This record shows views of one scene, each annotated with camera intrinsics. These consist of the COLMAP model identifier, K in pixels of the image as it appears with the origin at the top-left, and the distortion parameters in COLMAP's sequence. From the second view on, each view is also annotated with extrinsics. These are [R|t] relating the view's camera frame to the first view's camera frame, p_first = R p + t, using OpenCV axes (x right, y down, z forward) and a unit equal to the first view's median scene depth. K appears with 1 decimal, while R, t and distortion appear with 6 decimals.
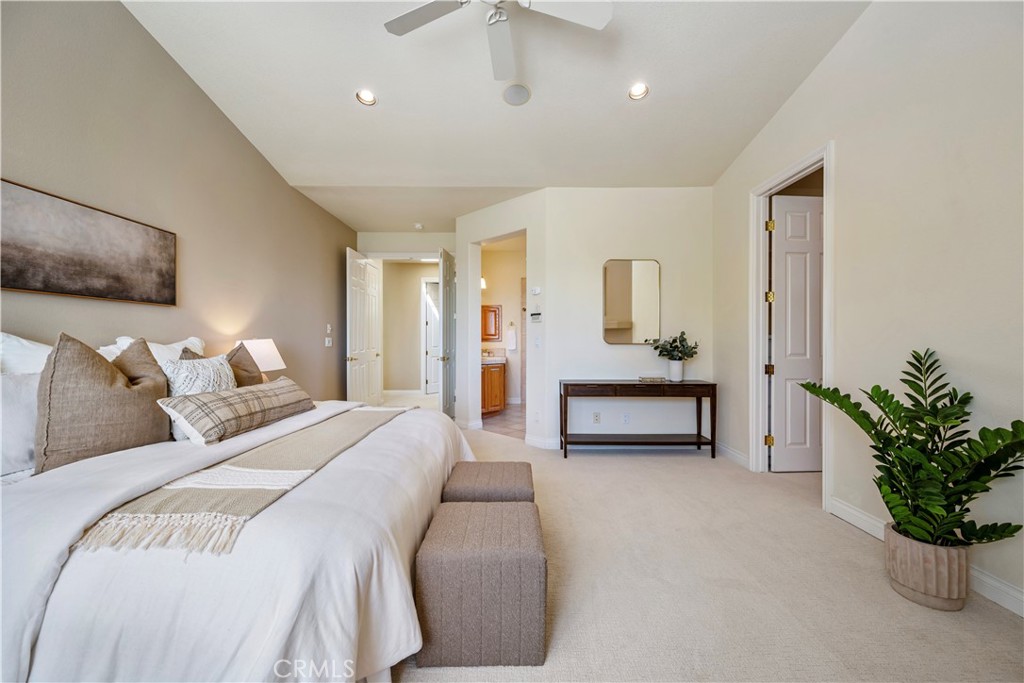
lens RADIAL K [[400.1, 0, 513.2], [0, 400.1, 340.4], [0, 0, 1]] dist [0.001586, -0.000987]
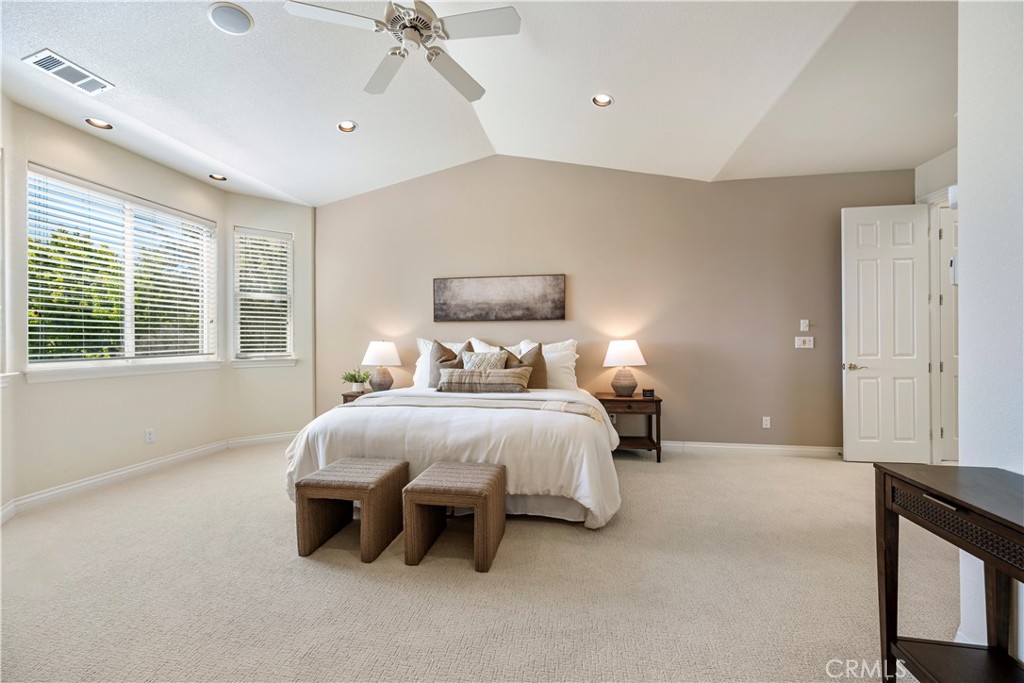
lens RADIAL K [[400.1, 0, 513.4], [0, 400.1, 341.2], [0, 0, 1]] dist [0.001586, -0.000987]
pose [[-0.170507, -0.001217, -0.985356, 0.791131], [0.005580, 0.999982, -0.002200, 0.000203], [0.985341, -0.005874, -0.170497, 1.138518]]
